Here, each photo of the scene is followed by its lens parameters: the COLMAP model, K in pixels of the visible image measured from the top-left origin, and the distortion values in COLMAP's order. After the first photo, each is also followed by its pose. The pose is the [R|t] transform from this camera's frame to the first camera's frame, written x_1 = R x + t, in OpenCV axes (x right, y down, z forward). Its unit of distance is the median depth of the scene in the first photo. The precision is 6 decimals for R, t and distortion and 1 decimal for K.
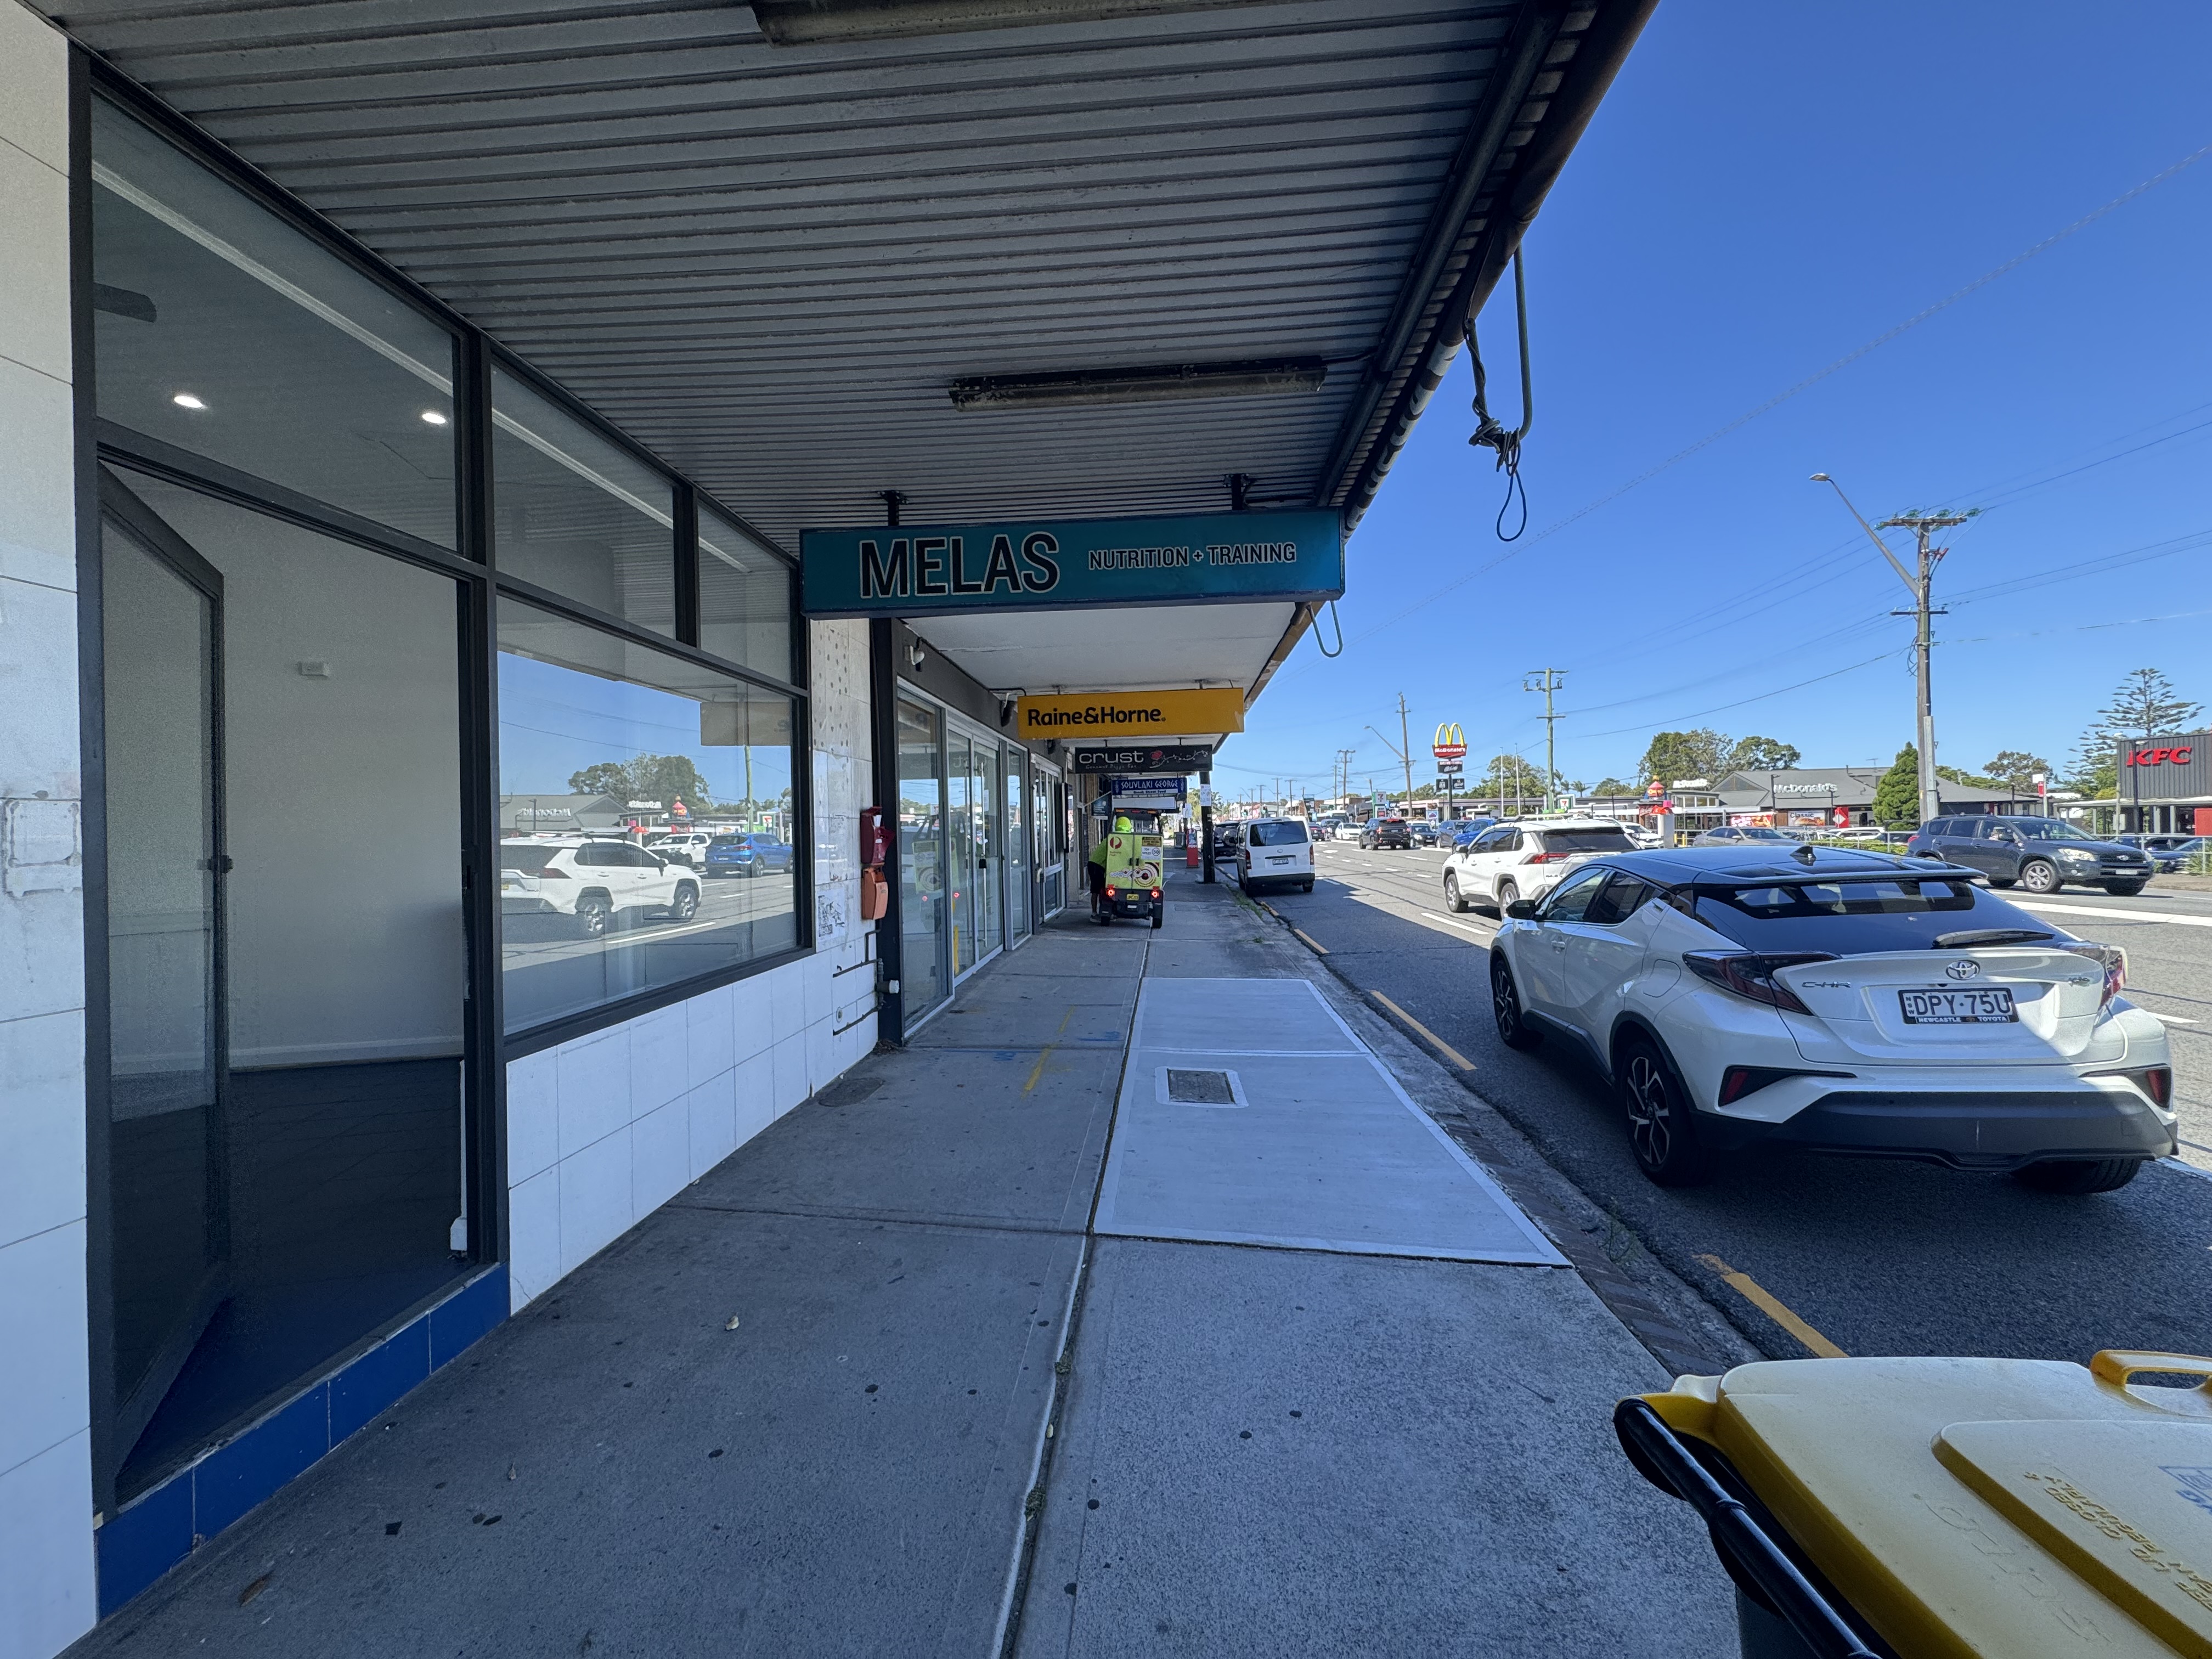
lens RADIAL K [[879.2, 0, 1094.4], [0, 879.2, 831.3], [0, 0, 1]] dist [-0.004667, 0.000726]
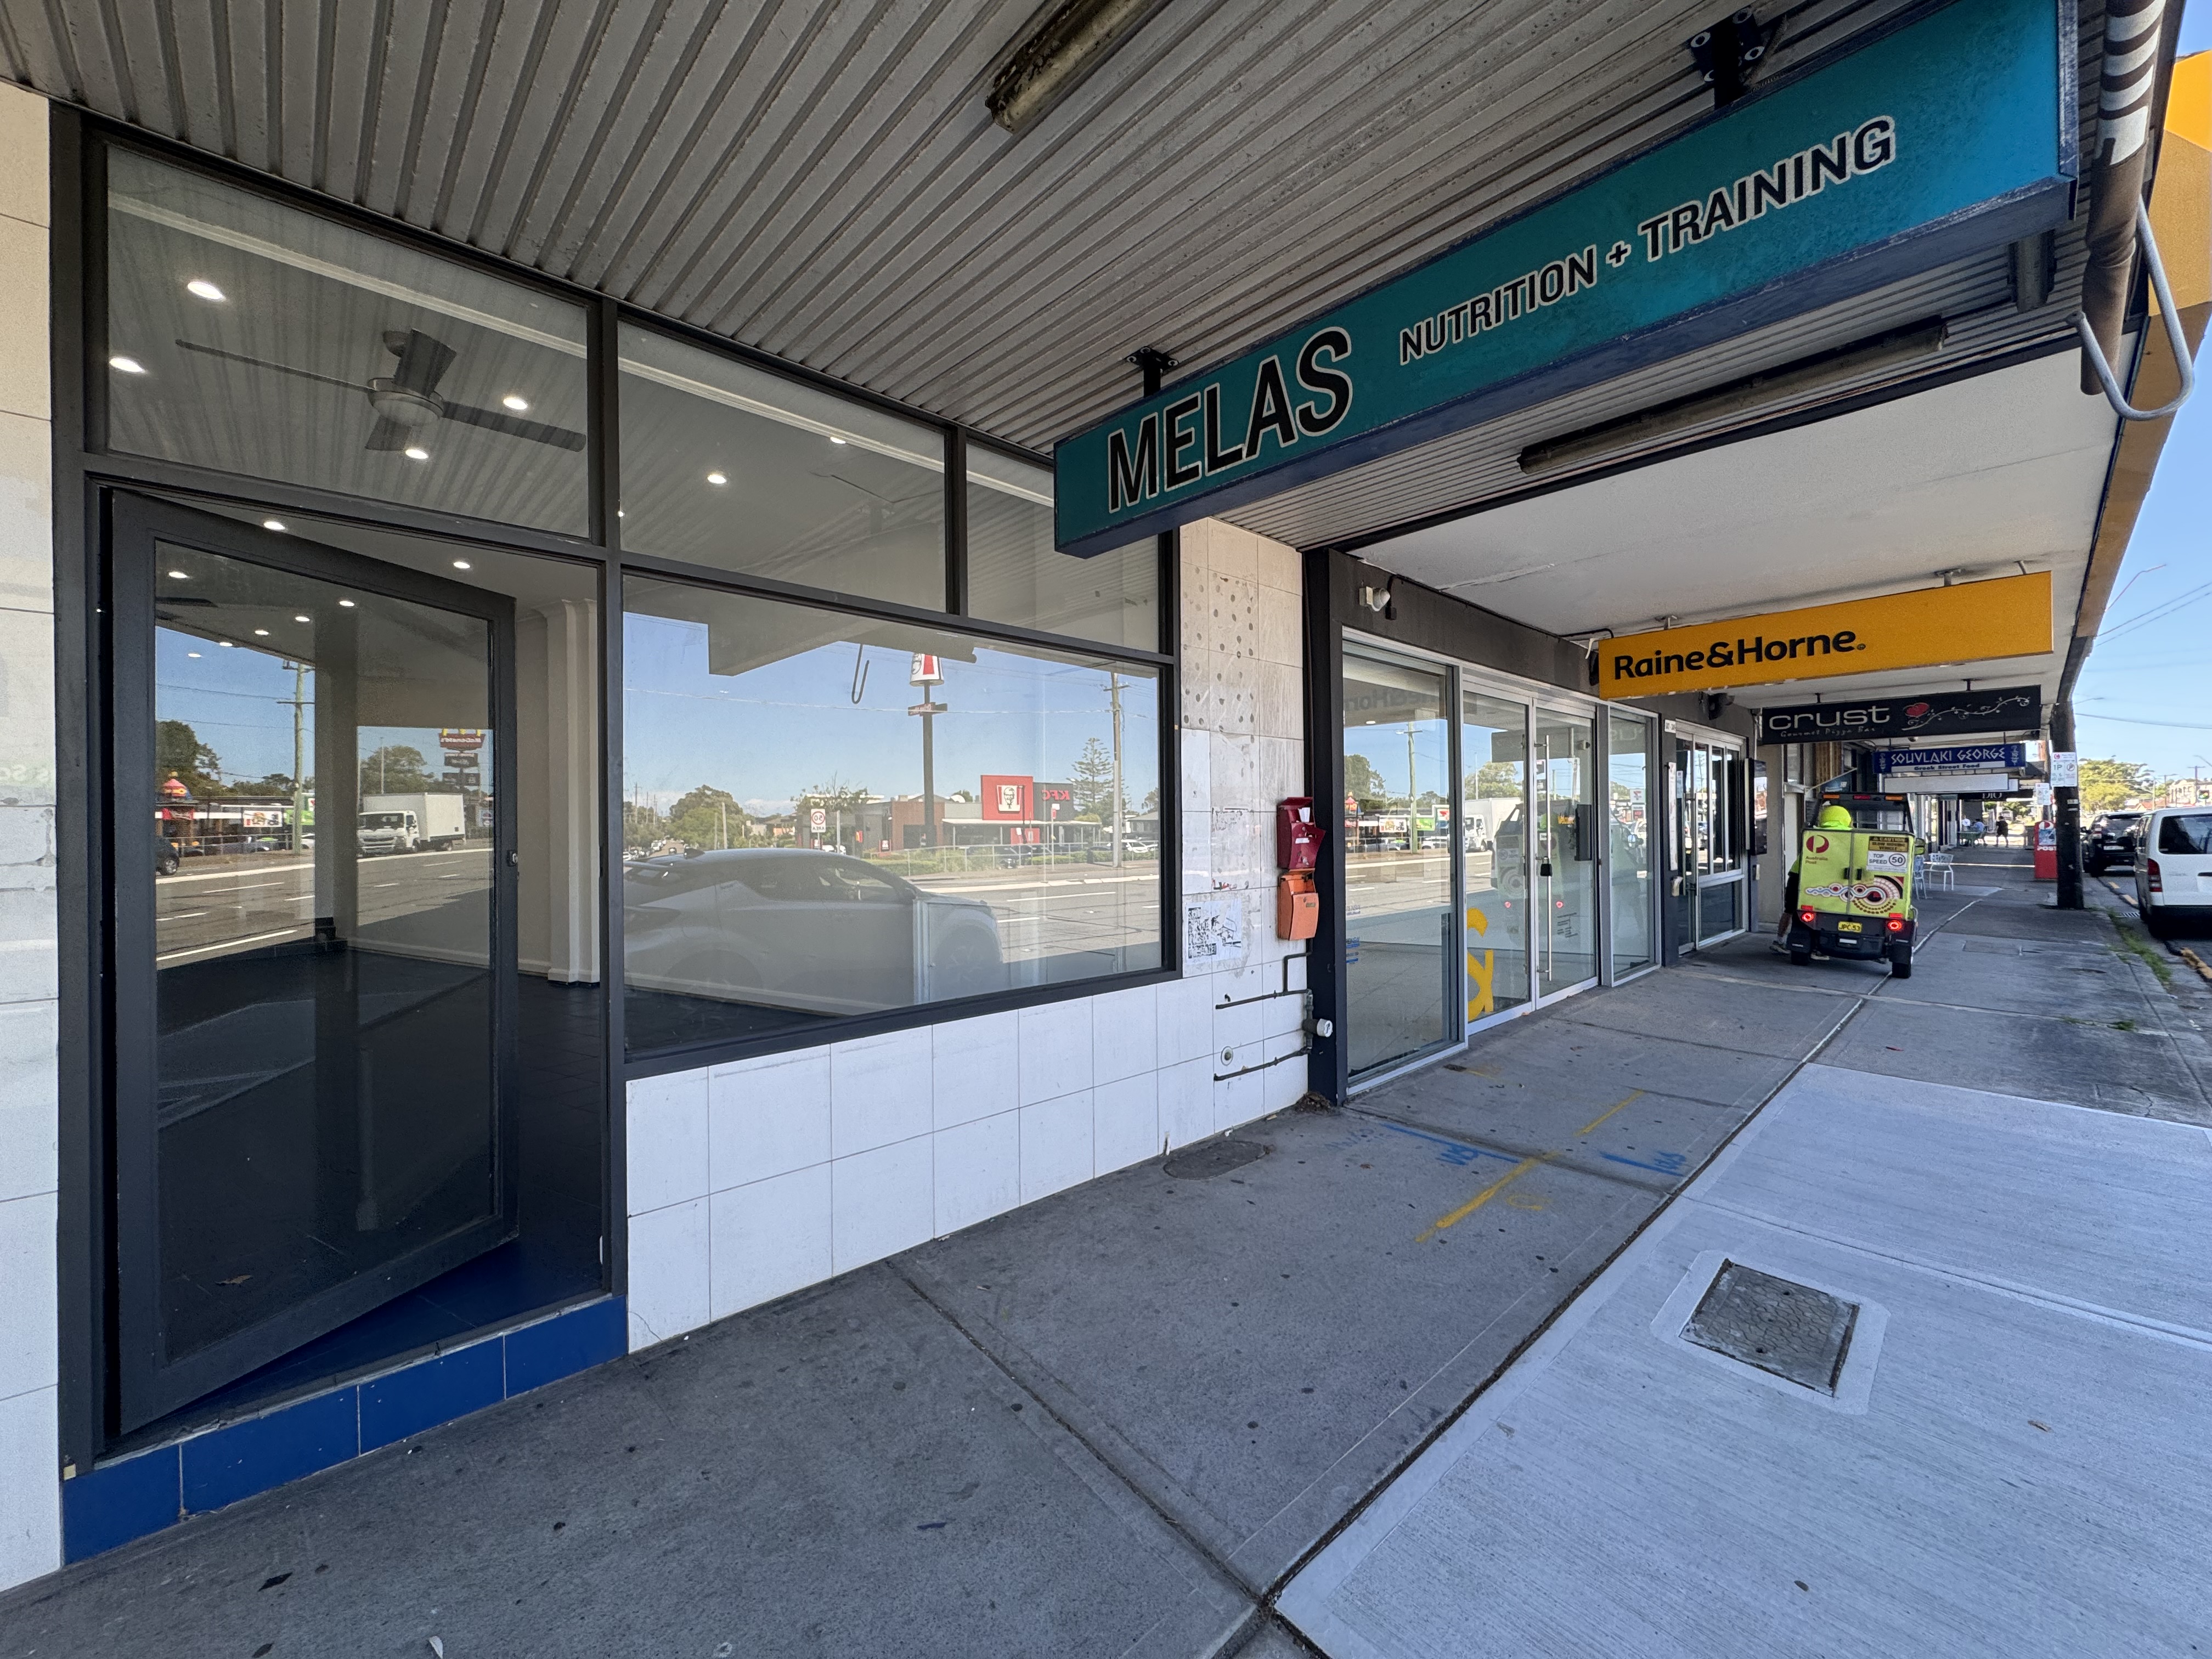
lens RADIAL K [[879.2, 0, 1094.4], [0, 879.2, 831.3], [0, 0, 1]] dist [-0.004667, 0.000726]
pose [[0.741524, 0.015442, -0.670749, 0.166072], [-0.006704, 0.999856, 0.015607, -0.009708], [0.670893, -0.007076, 0.741520, 0.339938]]
